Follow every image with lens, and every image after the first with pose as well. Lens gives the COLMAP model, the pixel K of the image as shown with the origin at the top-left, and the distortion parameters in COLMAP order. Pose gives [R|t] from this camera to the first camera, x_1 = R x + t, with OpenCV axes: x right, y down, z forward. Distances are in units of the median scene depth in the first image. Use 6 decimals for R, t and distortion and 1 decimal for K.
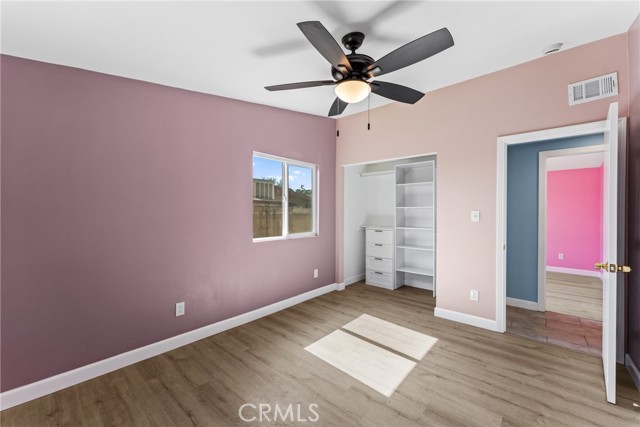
lens RADIAL K [[255.5, 0, 316.1], [0, 255.5, 211.8], [0, 0, 1]] dist [-0.001746, 0.000478]
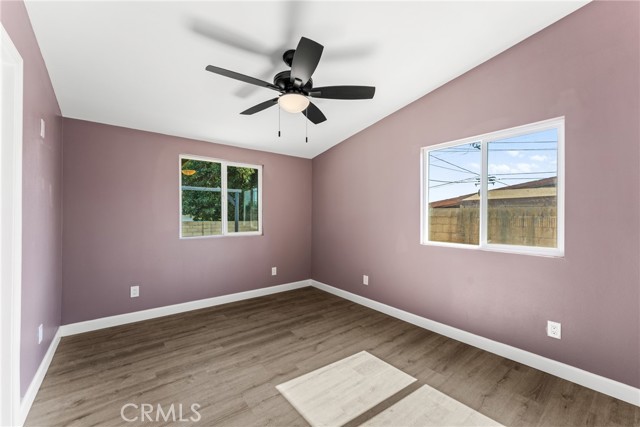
lens RADIAL K [[255.5, 0, 321.0], [0, 255.5, 214.8], [0, 0, 1]] dist [-0.001746, 0.000478]
pose [[-0.167434, -0.012911, -0.985799, 0.960393], [-0.009840, 0.999886, -0.011425, 0.031656], [0.985834, 0.007787, -0.167542, 1.013258]]
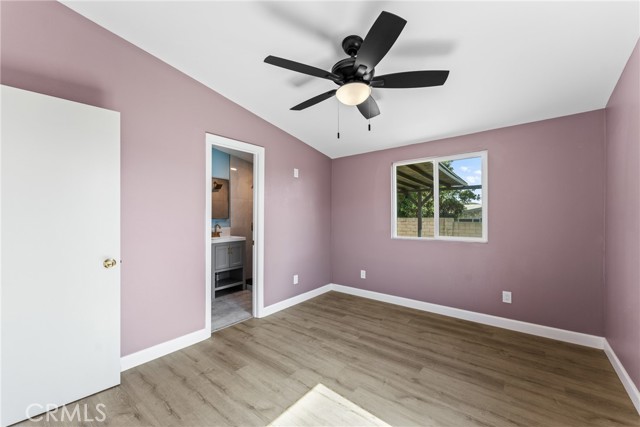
lens RADIAL K [[255.5, 0, 319.8], [0, 255.5, 214.3], [0, 0, 1]] dist [-0.001746, 0.000478]
pose [[-0.998475, -0.003930, -0.055071, 0.257903], [-0.003899, 0.999992, -0.000674, 0.011891], [0.055073, -0.000458, -0.998482, 1.558334]]
